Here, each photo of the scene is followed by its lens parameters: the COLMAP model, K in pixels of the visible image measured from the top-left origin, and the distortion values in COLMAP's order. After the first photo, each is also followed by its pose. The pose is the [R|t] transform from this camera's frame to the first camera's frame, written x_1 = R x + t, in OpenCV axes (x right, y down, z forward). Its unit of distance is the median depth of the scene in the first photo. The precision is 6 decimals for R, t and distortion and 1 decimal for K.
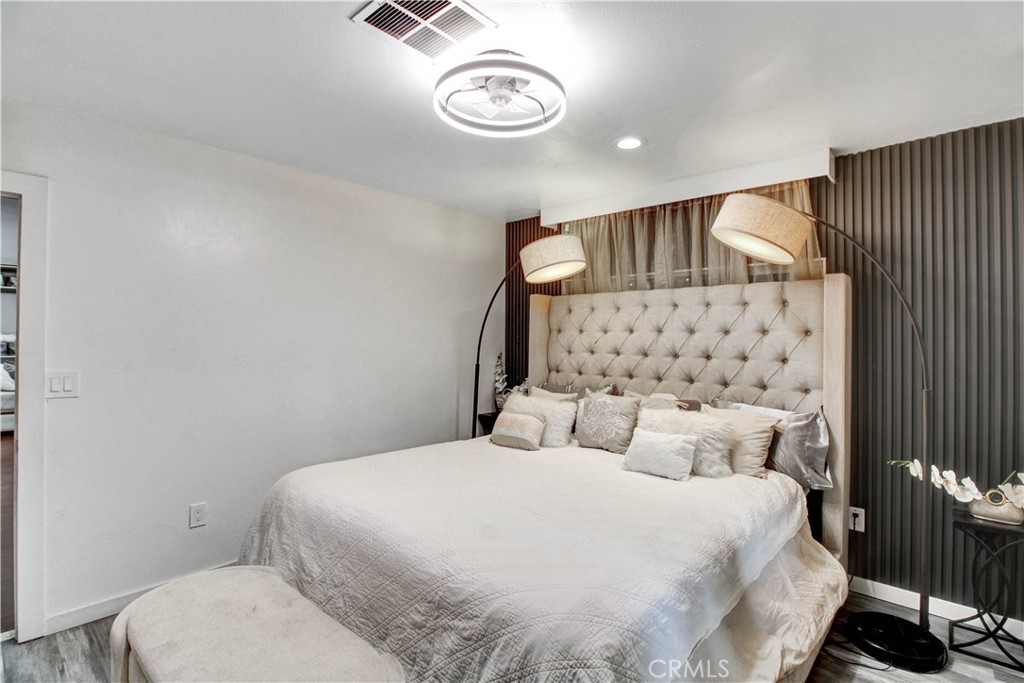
lens RADIAL K [[481.5, 0, 511.9], [0, 481.5, 331.0], [0, 0, 1]] dist [0.001304, 0.000041]
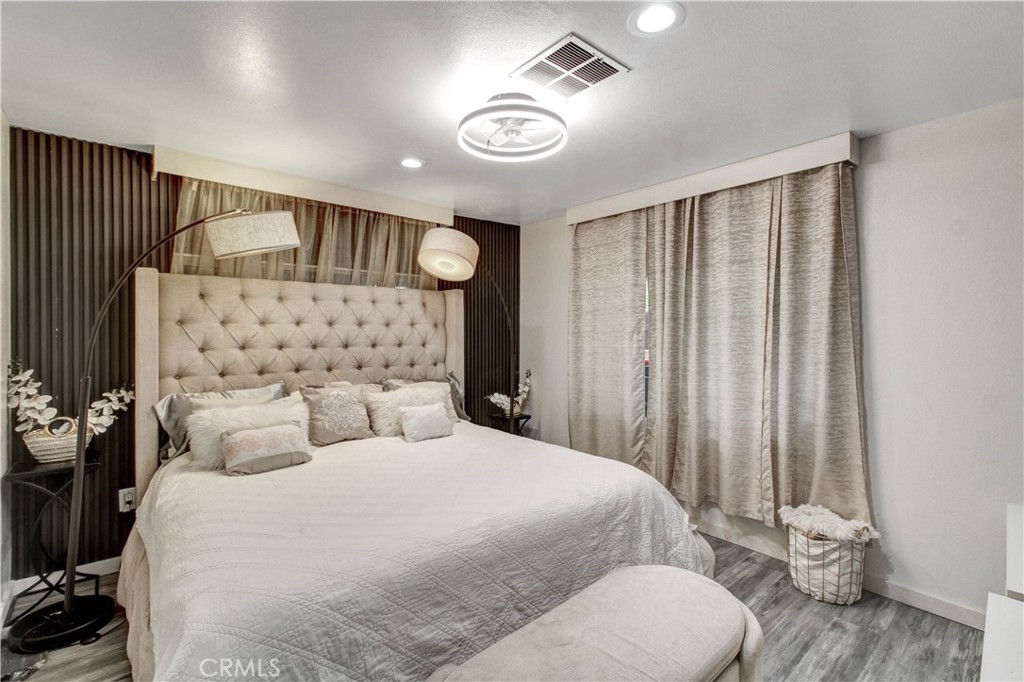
lens RADIAL K [[463.0, 0, 517.9], [0, 463.0, 331.0], [0, 0, 1]] dist [0.002223, 0.000166]
pose [[0.112249, -0.006289, 0.993660, -0.665172], [-0.005432, 0.999961, 0.006942, 0.007374], [-0.993665, -0.006177, 0.112210, 0.487496]]
